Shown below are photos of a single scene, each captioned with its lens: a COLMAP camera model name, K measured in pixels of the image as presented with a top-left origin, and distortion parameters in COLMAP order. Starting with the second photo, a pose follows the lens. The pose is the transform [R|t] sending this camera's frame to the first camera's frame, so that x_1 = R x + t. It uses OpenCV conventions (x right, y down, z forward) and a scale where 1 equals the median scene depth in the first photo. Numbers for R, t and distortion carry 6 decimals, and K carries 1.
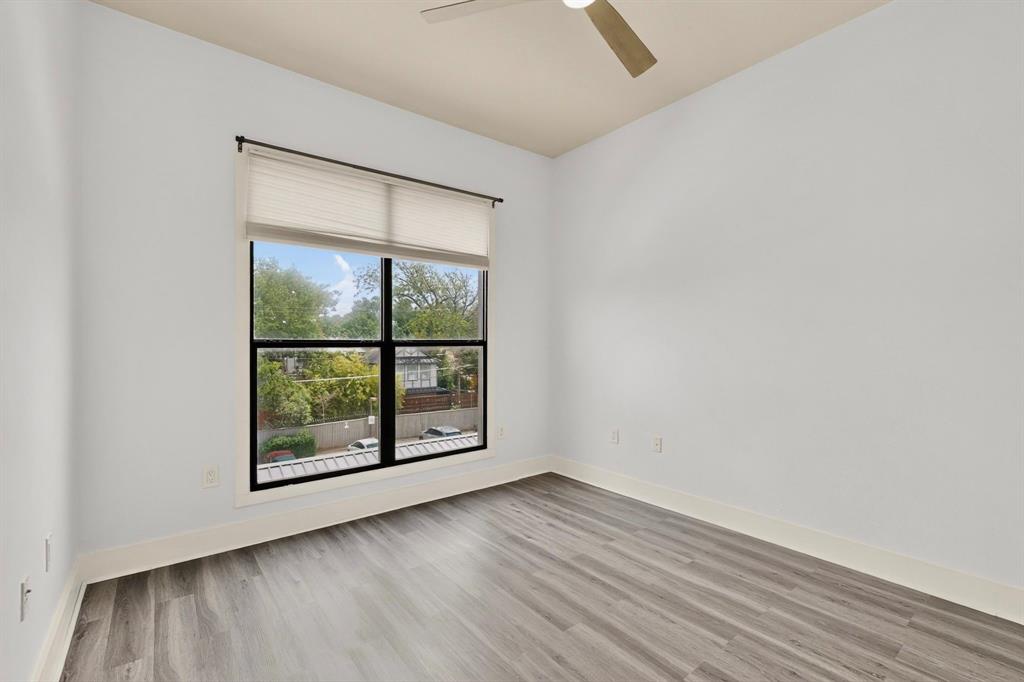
lens RADIAL K [[445.1, 0, 514.4], [0, 445.1, 343.0], [0, 0, 1]] dist [-0.009598, 0.000335]
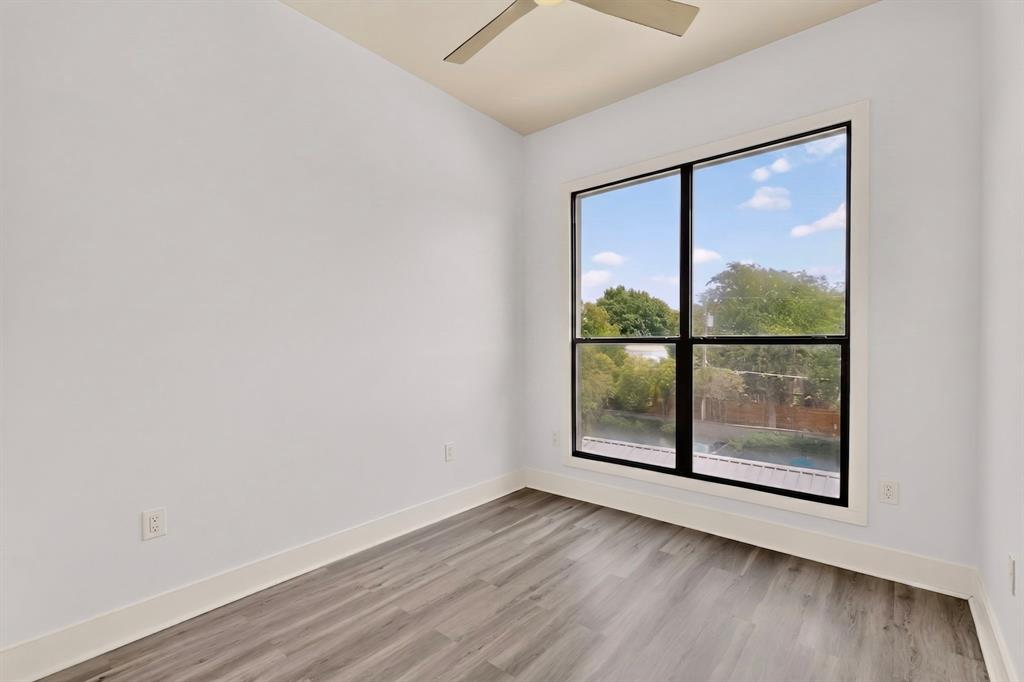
lens RADIAL K [[445.1, 0, 514.4], [0, 445.1, 343.0], [0, 0, 1]] dist [-0.009598, 0.000335]
pose [[0.192757, 0.007379, -0.981219, 0.532523], [0.004353, 0.999955, 0.008375, -0.003571], [0.981237, -0.005886, 0.192716, 0.478513]]
